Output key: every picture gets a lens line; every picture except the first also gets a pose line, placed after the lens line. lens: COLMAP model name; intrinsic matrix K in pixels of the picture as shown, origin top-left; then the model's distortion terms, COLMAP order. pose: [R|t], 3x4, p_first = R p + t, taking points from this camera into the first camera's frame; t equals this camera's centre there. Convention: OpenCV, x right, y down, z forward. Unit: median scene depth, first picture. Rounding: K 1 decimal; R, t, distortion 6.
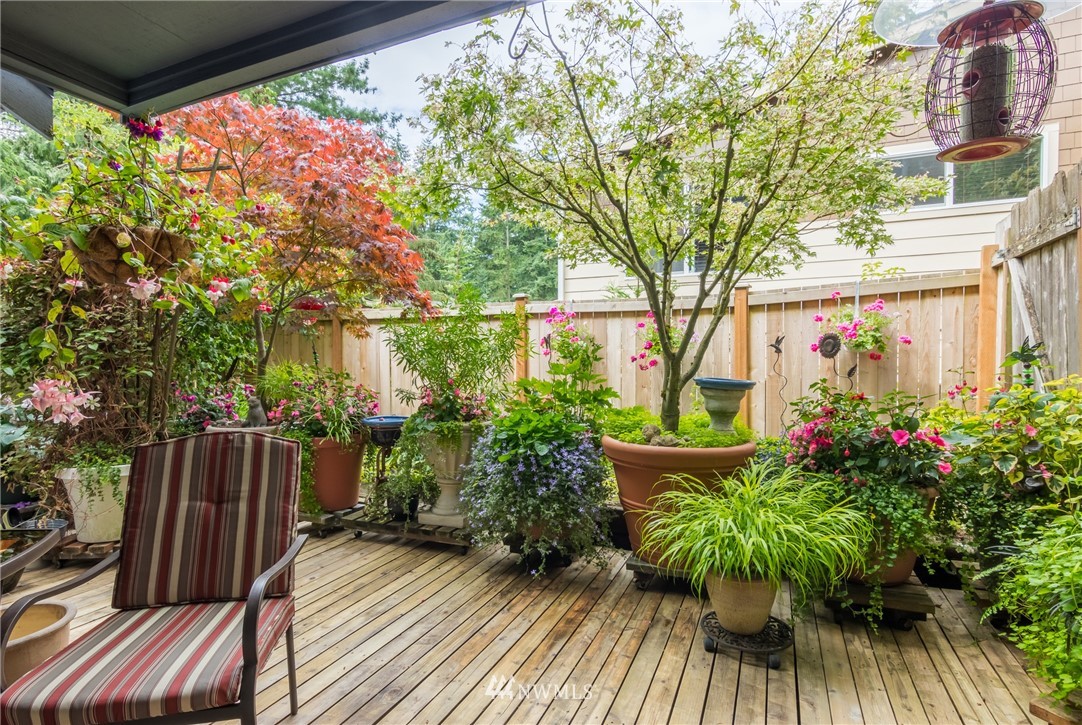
lens RADIAL K [[552.2, 0, 537.2], [0, 552.2, 365.4], [0, 0, 1]] dist [0.003908, 0.001308]
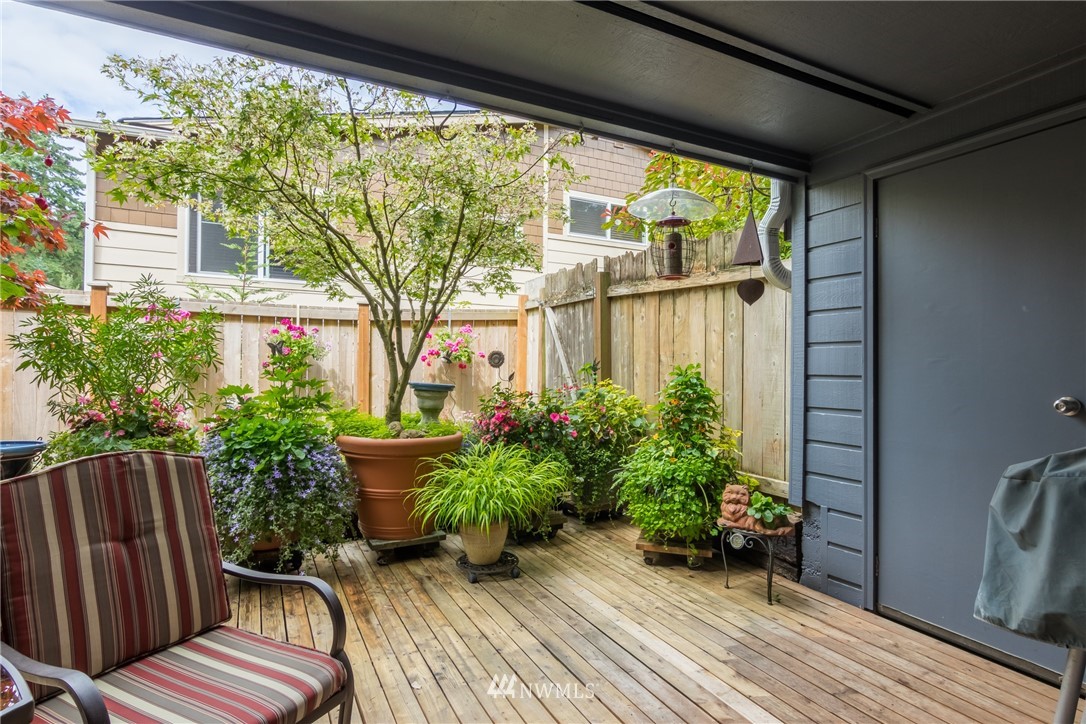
lens RADIAL K [[554.2, 0, 526.5], [0, 554.2, 354.4], [0, 0, 1]] dist [0.003908, 0.001308]
pose [[0.641752, 0.029238, 0.766355, -0.550739], [-0.005463, 0.999422, -0.033555, -0.000272], [-0.766893, 0.017347, 0.641541, 0.012433]]
